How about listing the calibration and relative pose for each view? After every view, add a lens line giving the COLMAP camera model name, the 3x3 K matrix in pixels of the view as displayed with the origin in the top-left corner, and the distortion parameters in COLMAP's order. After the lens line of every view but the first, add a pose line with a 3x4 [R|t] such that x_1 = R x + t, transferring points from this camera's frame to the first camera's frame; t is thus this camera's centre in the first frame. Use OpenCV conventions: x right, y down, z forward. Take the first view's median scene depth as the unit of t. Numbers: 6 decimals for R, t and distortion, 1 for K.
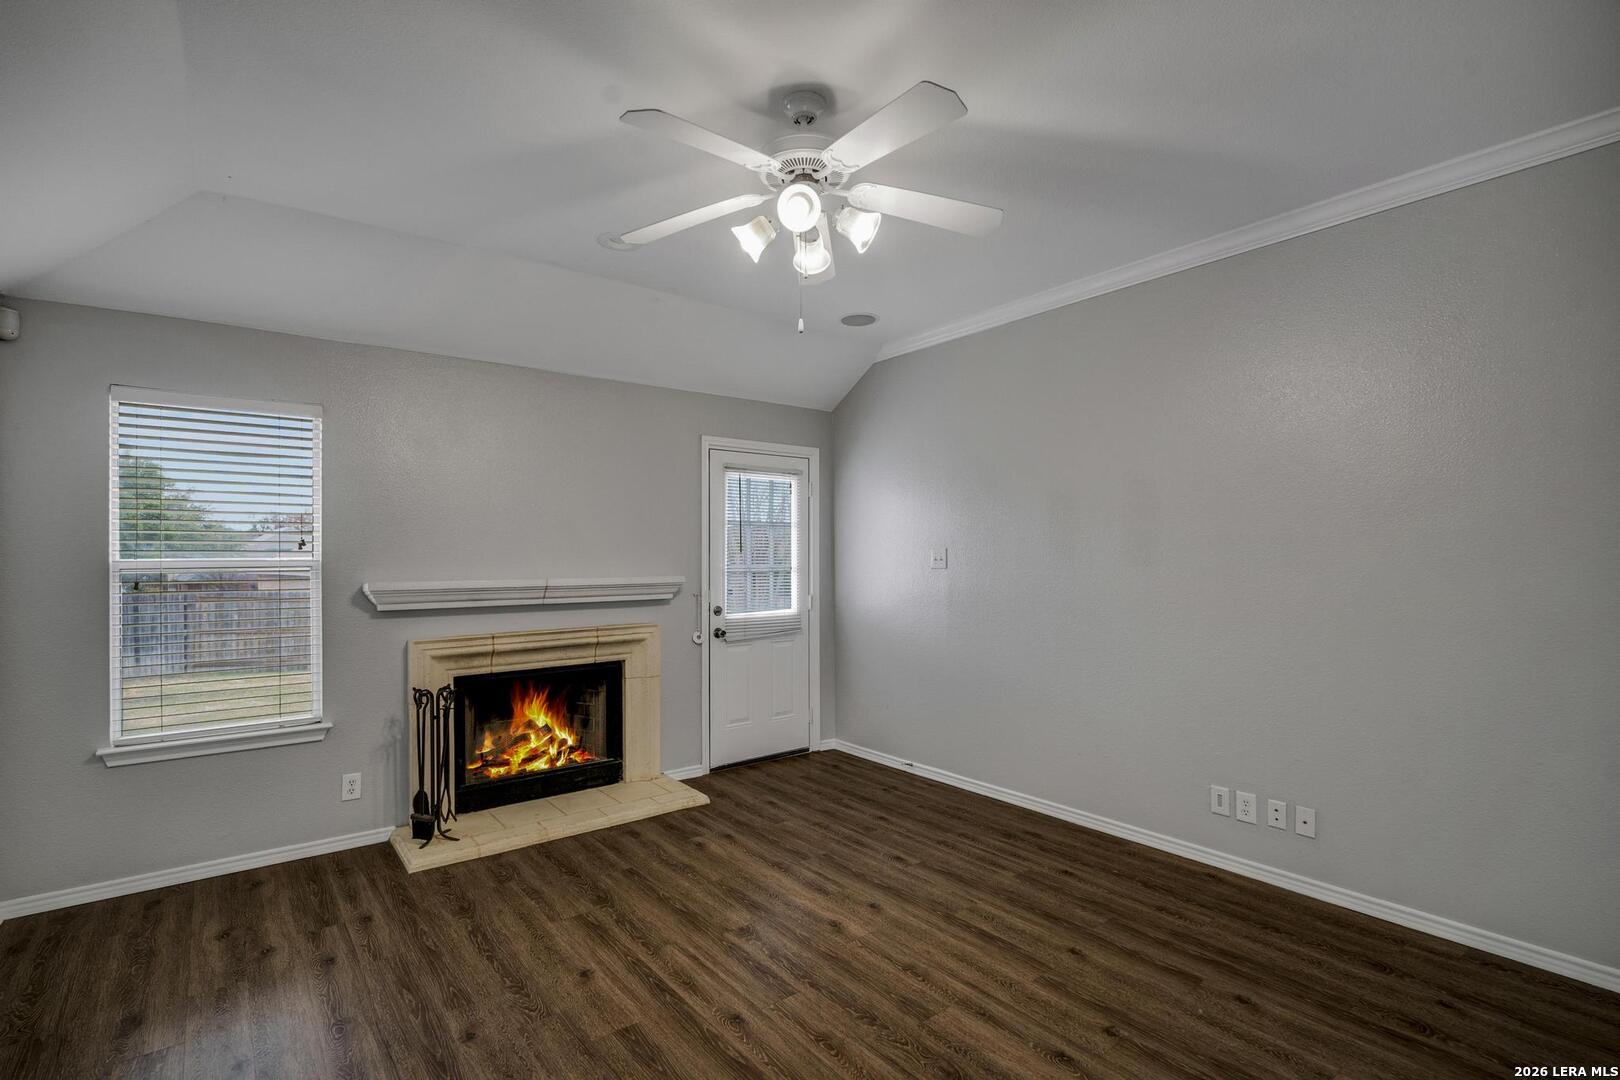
lens RADIAL K [[765.6, 0, 809.3], [0, 765.6, 545.2], [0, 0, 1]] dist [-0.000358, 0.000540]
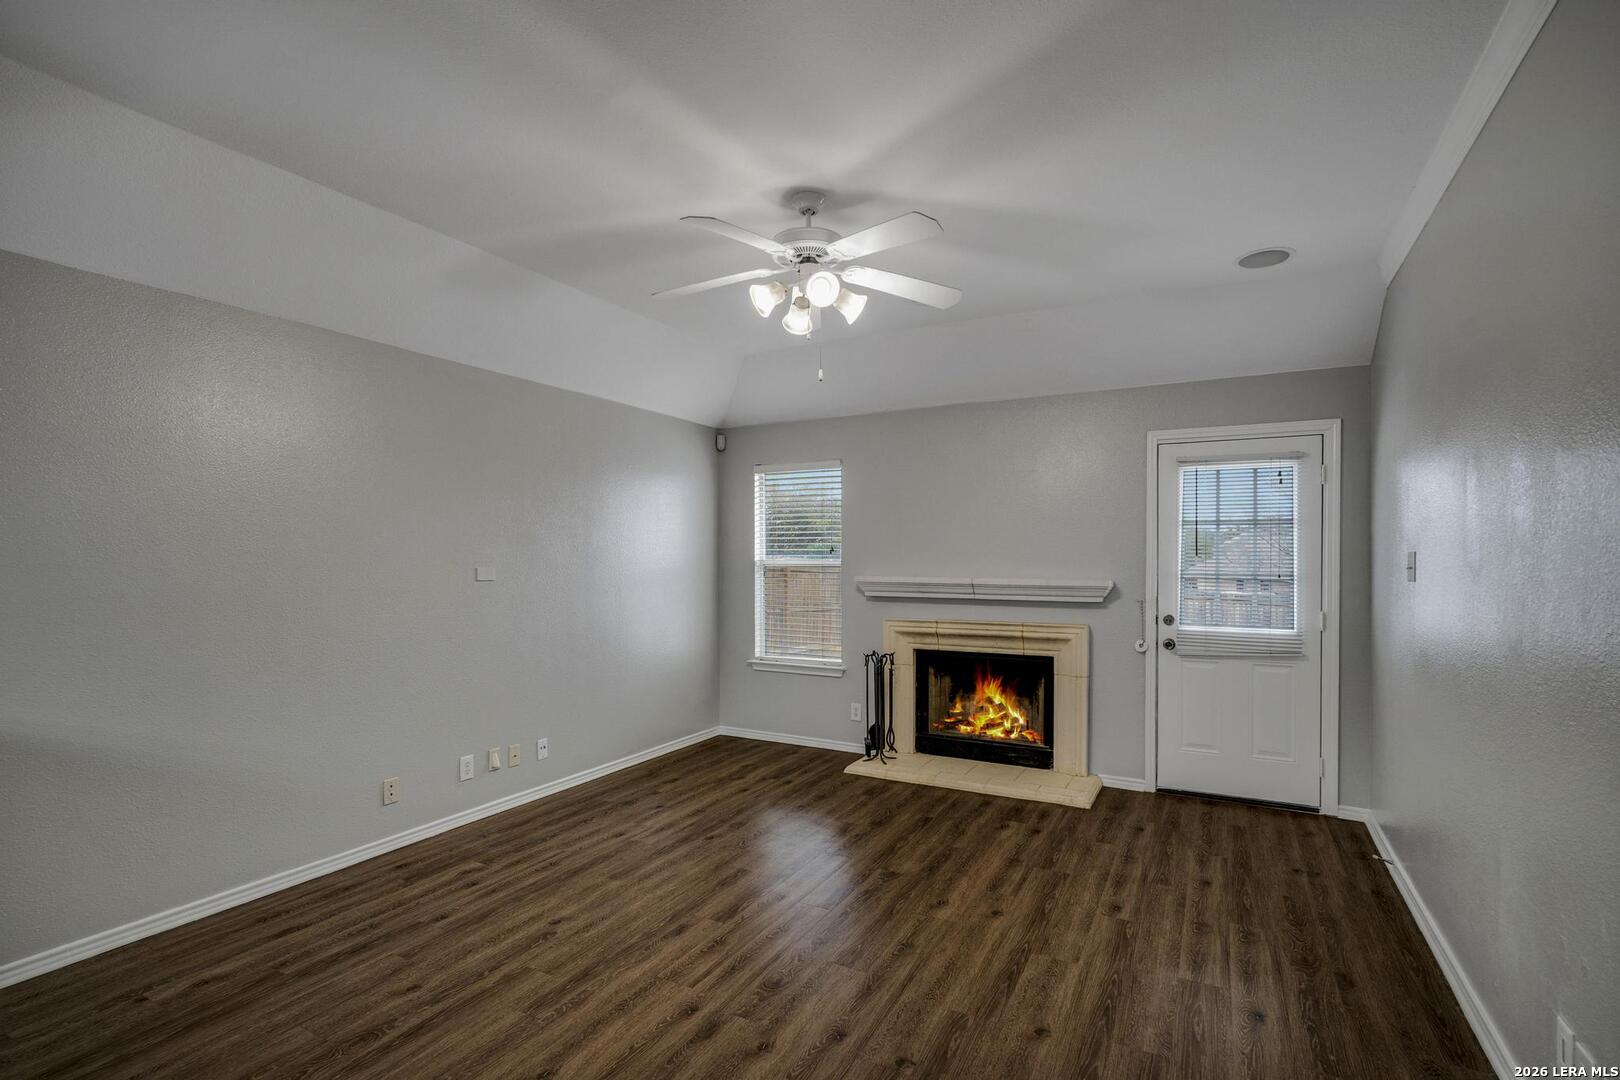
lens RADIAL K [[765.6, 0, 798.7], [0, 765.6, 565.7], [0, 0, 1]] dist [-0.000358, 0.000540]
pose [[0.394700, 0.014111, -0.918702, 0.780501], [0.007427, 0.999800, 0.018547, 0.000582], [0.918780, -0.014144, 0.394516, 0.333059]]
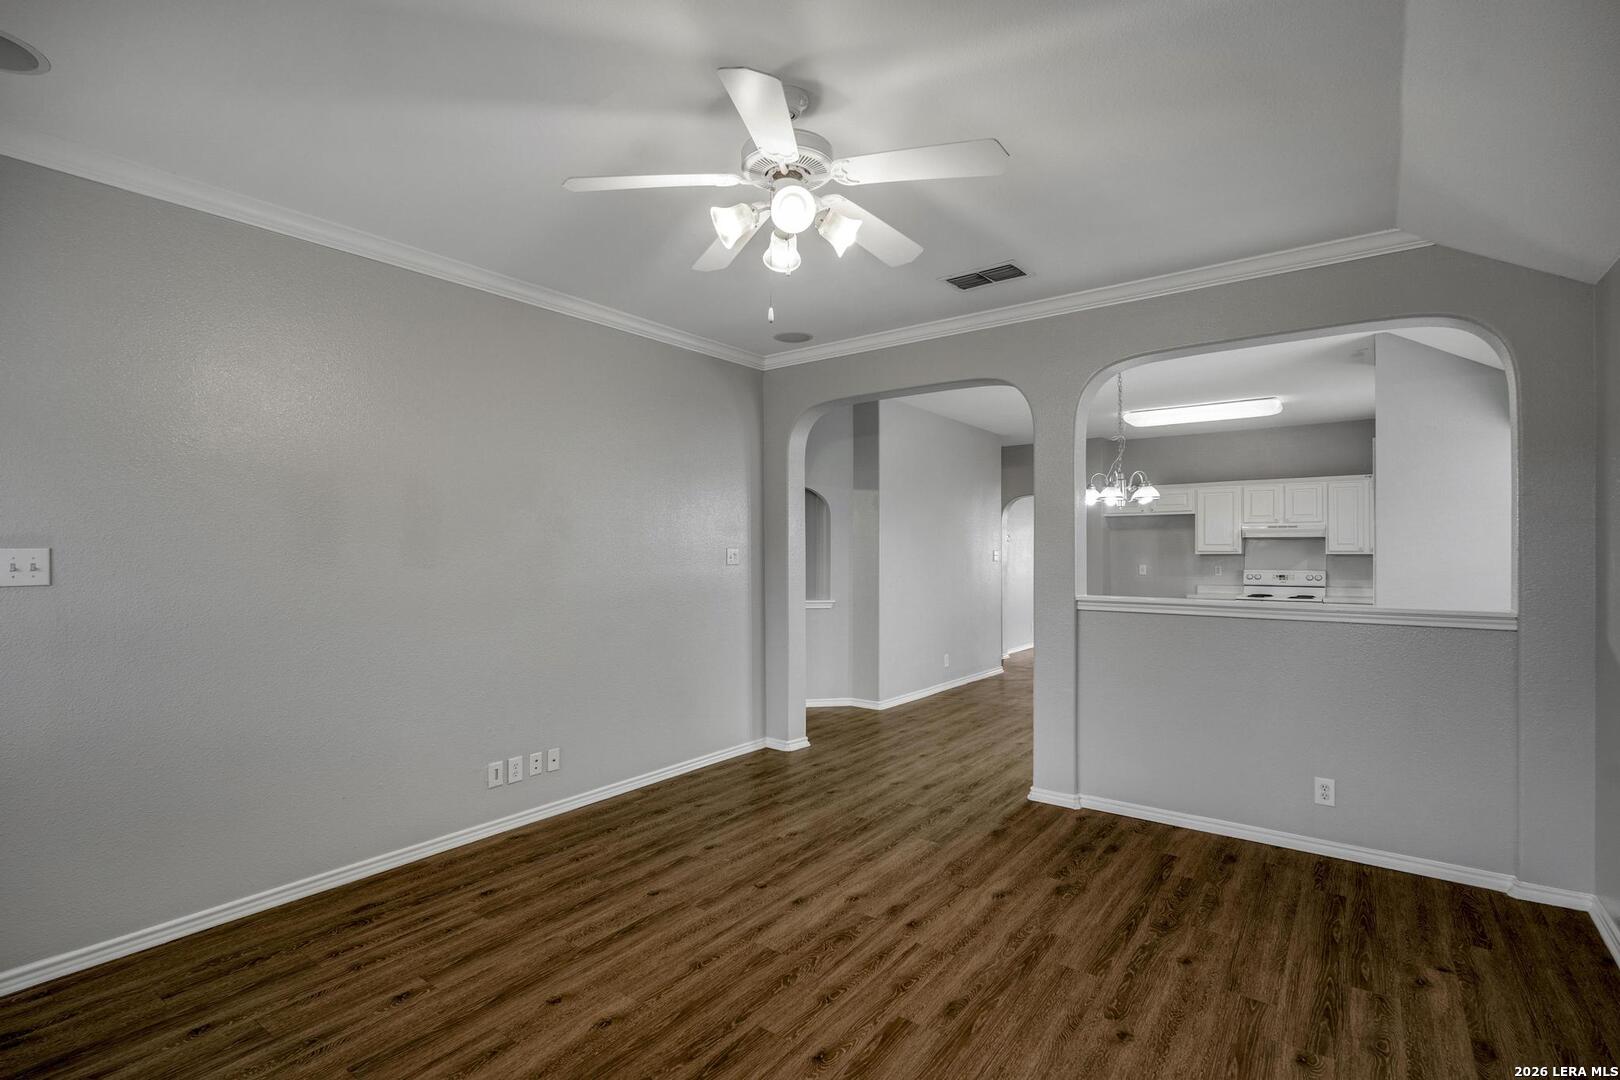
lens RADIAL K [[765.6, 0, 799.9], [0, 765.6, 550.3], [0, 0, 1]] dist [-0.000358, 0.000540]
pose [[-0.264518, 0.006987, 0.964355, -0.656147], [-0.004457, 0.999954, -0.008467, 0.011182], [-0.964370, -0.006538, -0.264475, 0.850525]]
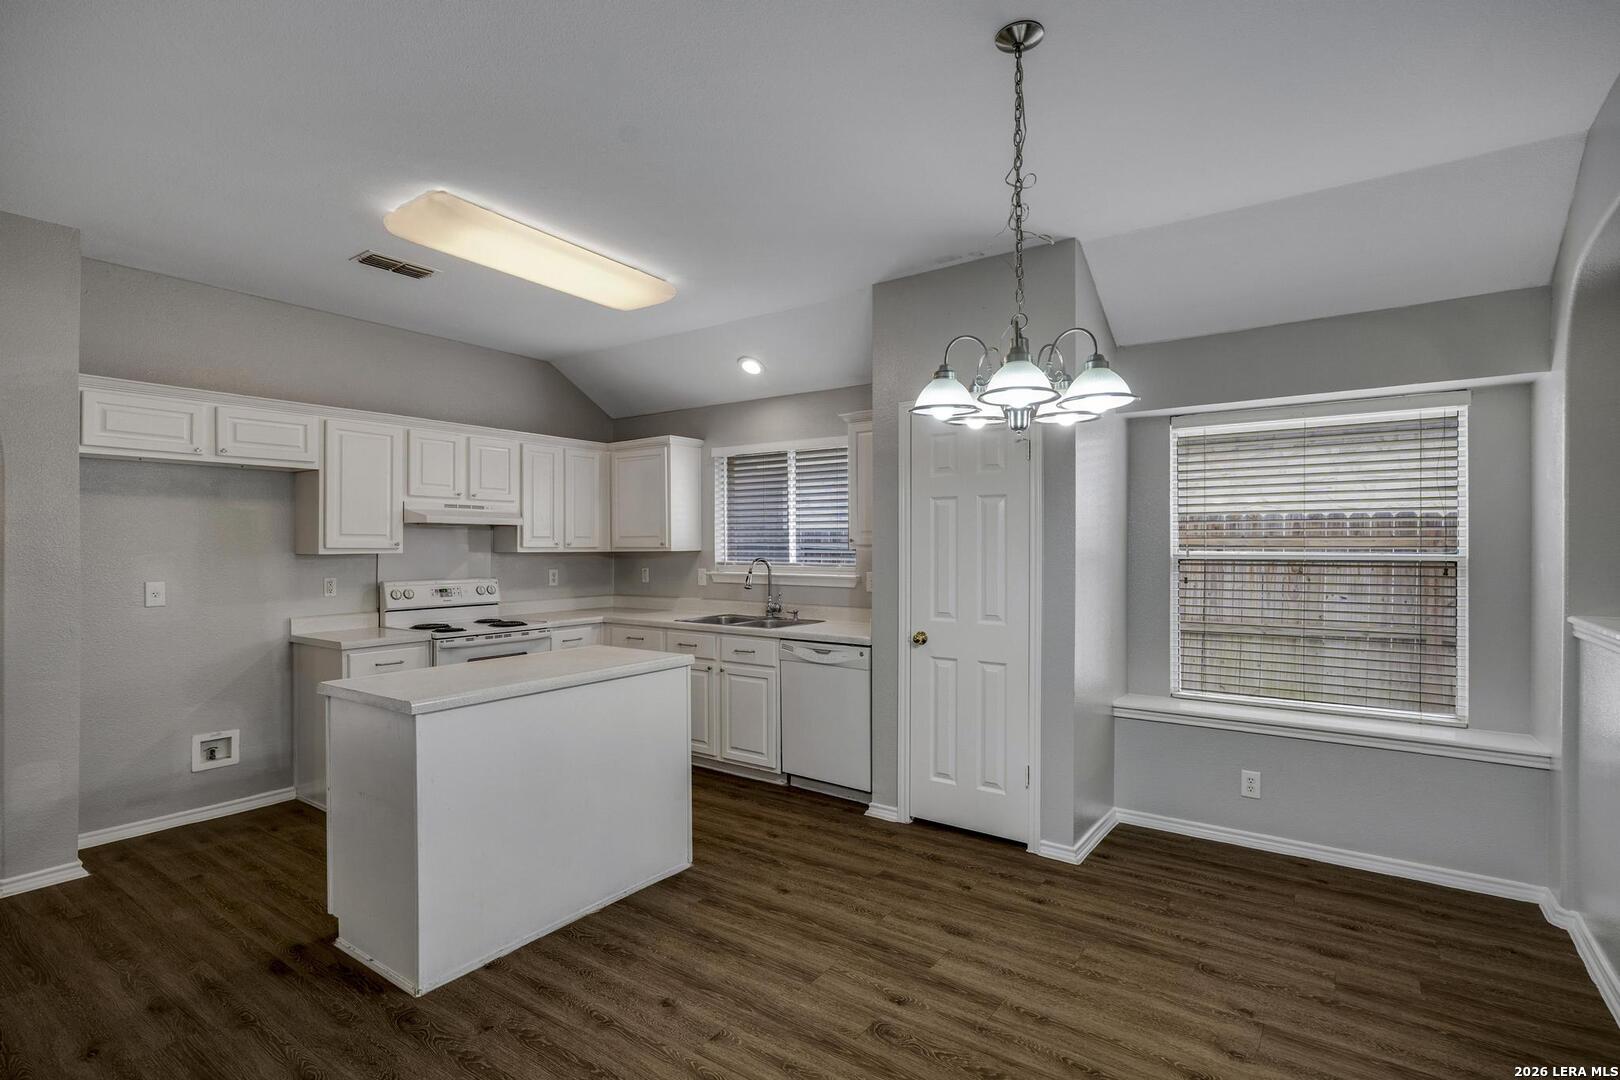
lens RADIAL K [[765.6, 0, 804.4], [0, 765.6, 543.1], [0, 0, 1]] dist [-0.000358, 0.000540]
pose [[-0.954582, 0.004761, -0.297909, 1.057959], [0.006967, 0.999956, -0.006345, -0.008269], [0.297865, -0.008133, -0.954573, 0.300540]]
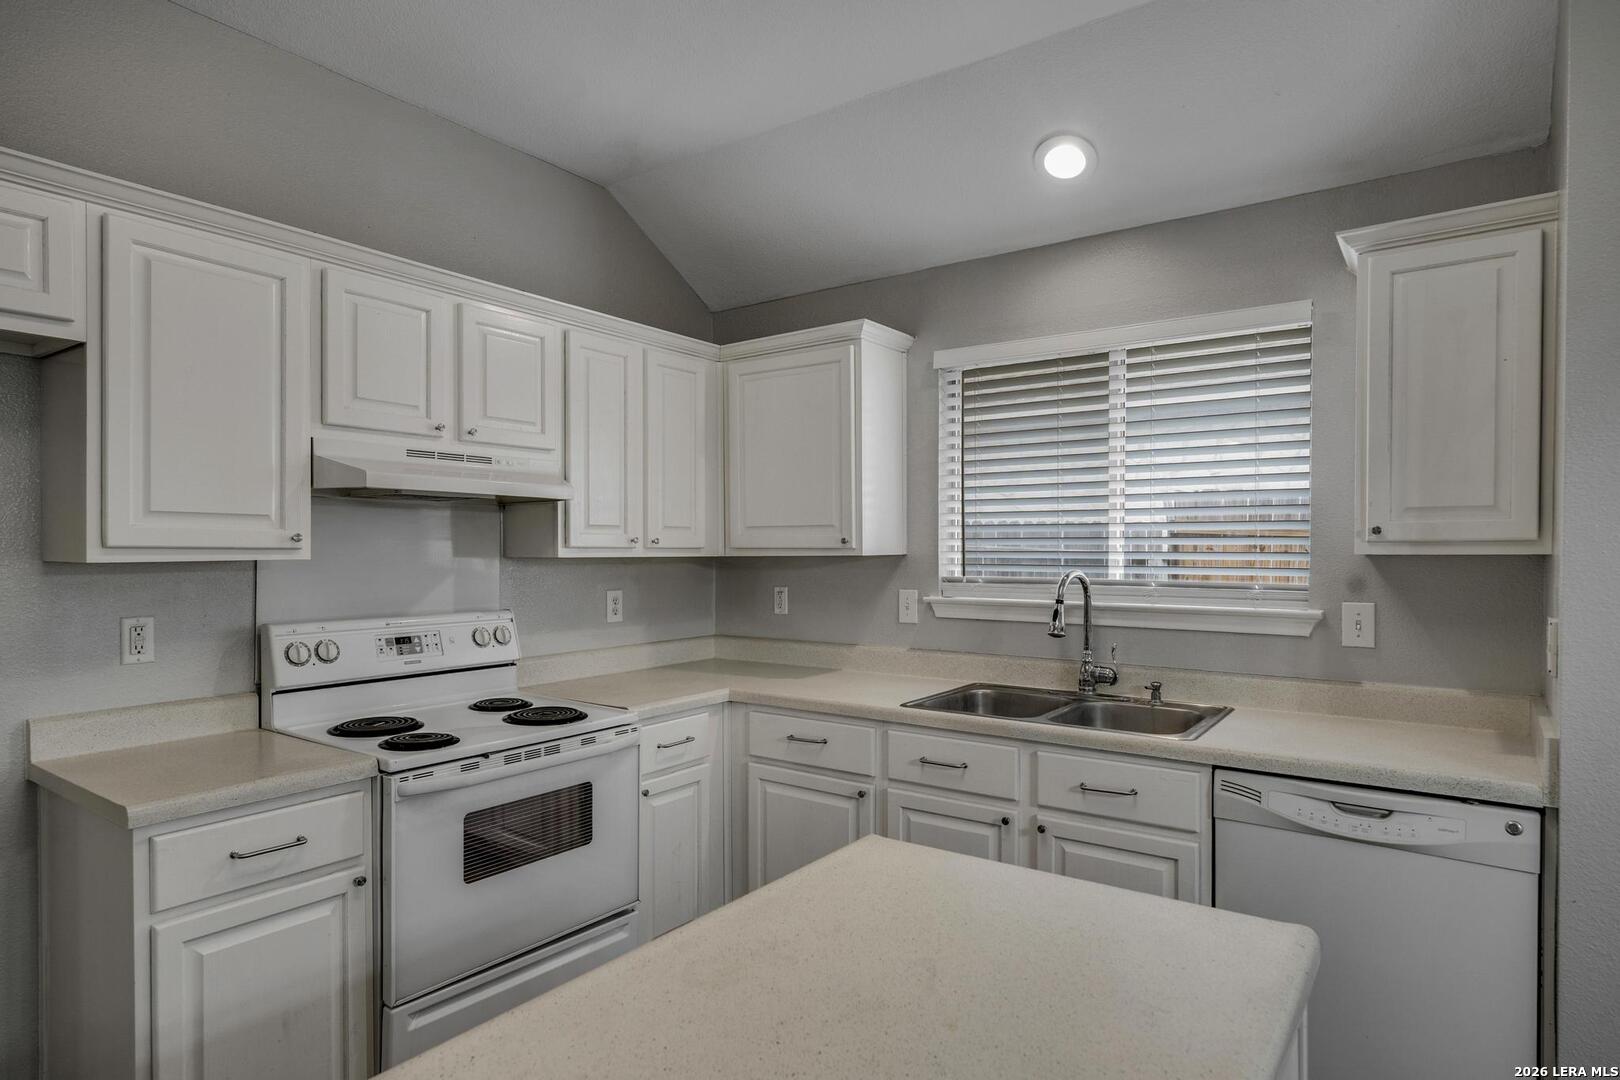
lens RADIAL K [[880.8, 0, 801.2], [0, 880.8, 550.8], [0, 0, 1]] dist [-0.004251, 0.000832]
pose [[-0.957087, 0.005106, -0.289754, 1.167779], [0.005926, 0.999981, -0.001954, -0.007124], [0.289739, -0.003587, -0.957099, -0.439499]]
